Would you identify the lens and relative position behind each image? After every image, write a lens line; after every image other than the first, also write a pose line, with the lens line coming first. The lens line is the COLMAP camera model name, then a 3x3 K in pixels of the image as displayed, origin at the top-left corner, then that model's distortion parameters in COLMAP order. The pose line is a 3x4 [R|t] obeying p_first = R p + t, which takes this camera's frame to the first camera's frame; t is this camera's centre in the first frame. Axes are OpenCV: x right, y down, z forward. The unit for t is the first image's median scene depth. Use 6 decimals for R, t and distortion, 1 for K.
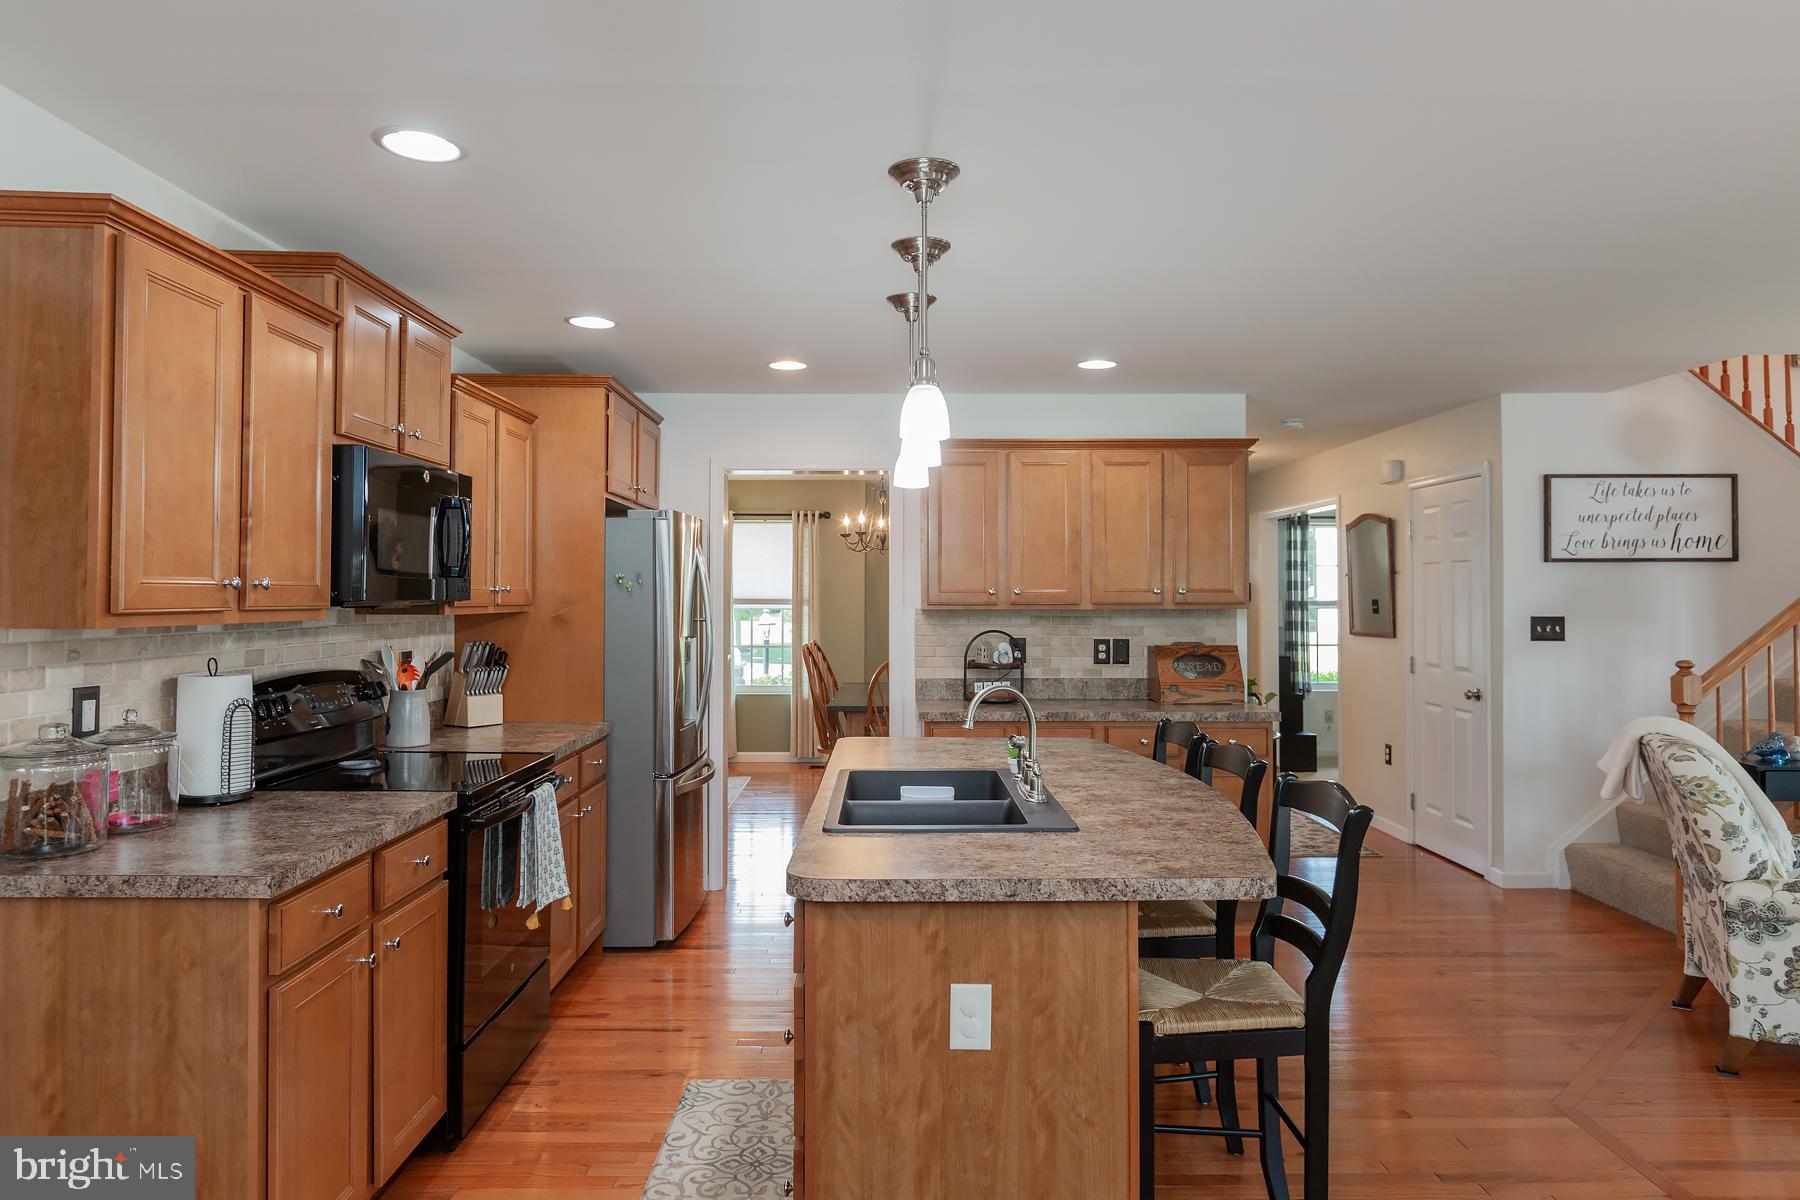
lens RADIAL K [[1108.2, 0, 905.2], [0, 1108.2, 578.4], [0, 0, 1]] dist [-0.001058, -0.002265]
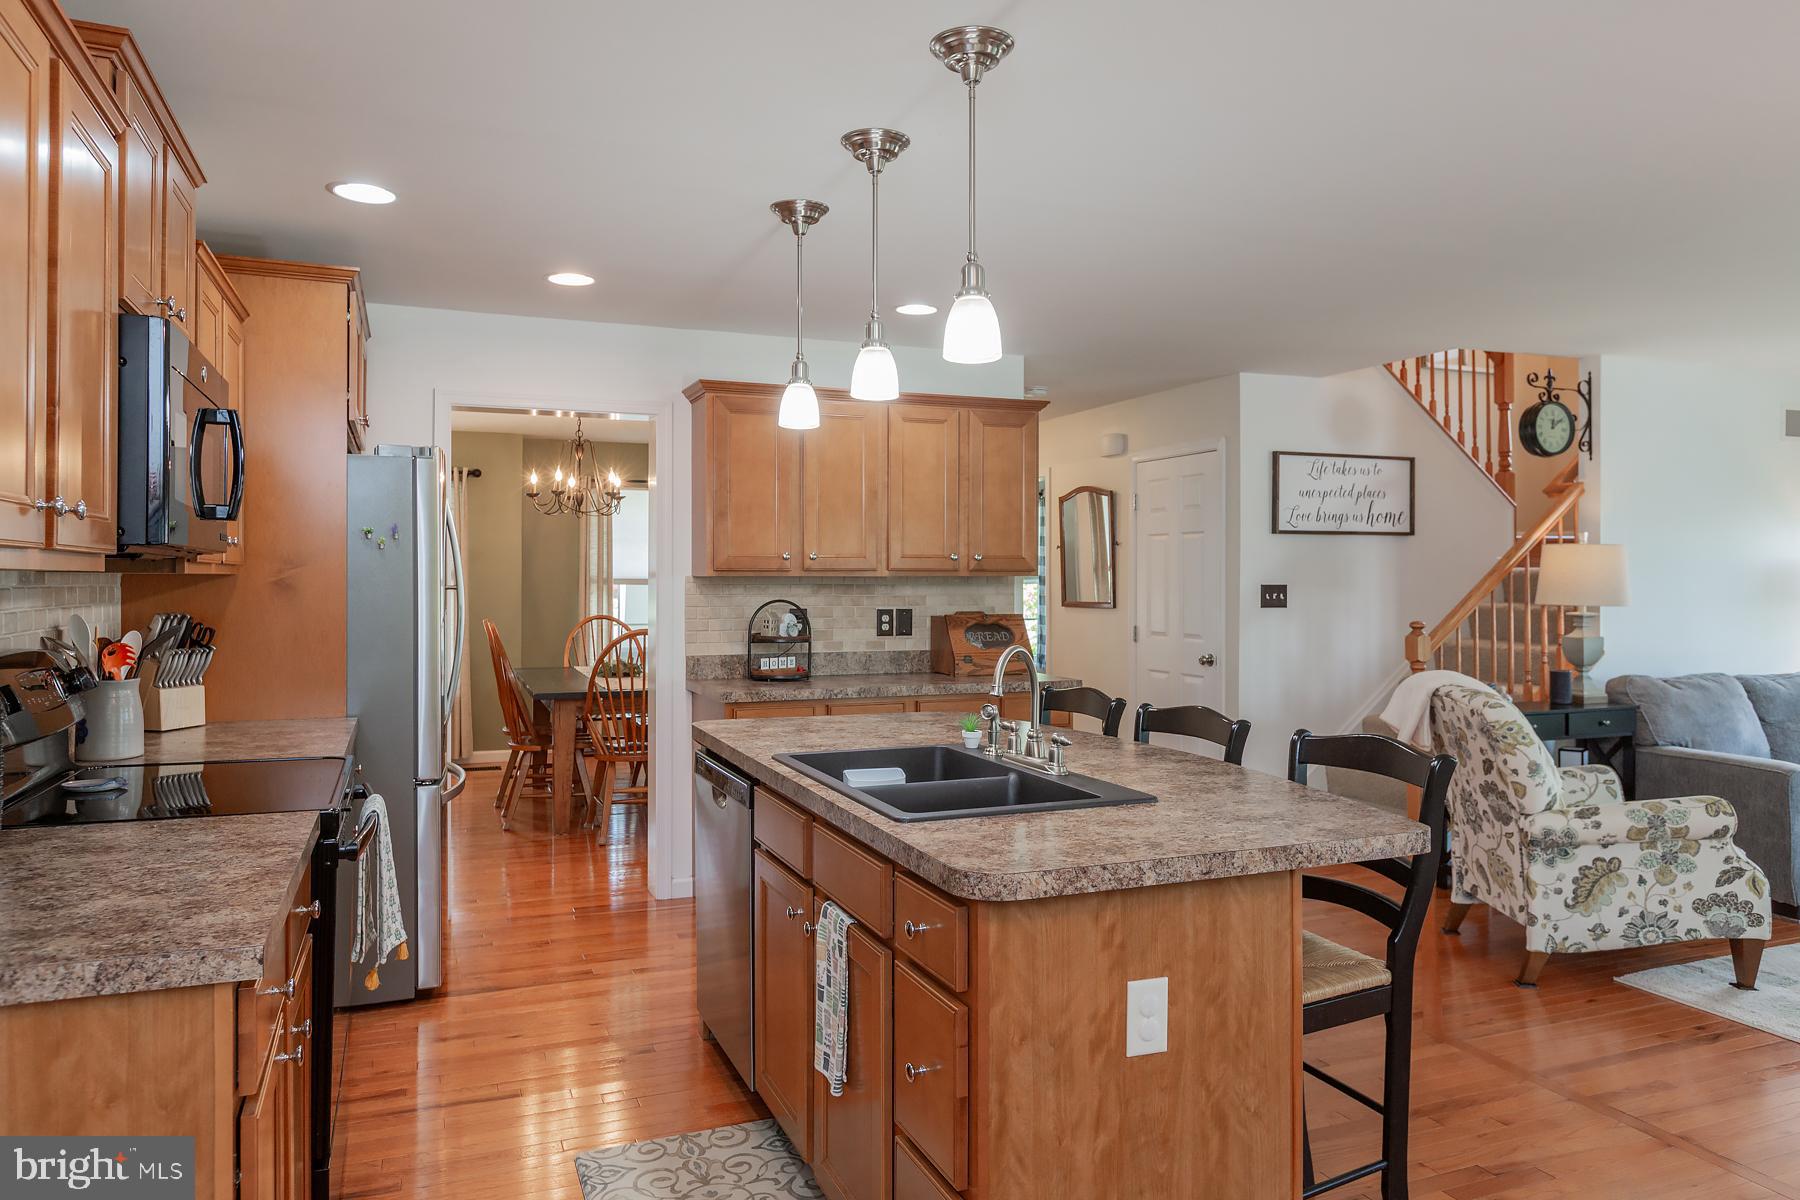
lens RADIAL K [[1173.4, 0, 897.6], [0, 1173.4, 577.5], [0, 0, 1]] dist [0.000575, -0.001169]
pose [[0.932701, 0.001367, 0.360647, -0.279895], [-0.007008, 0.999873, 0.014332, 0.023331], [-0.360581, -0.015895, 0.932592, 0.131416]]
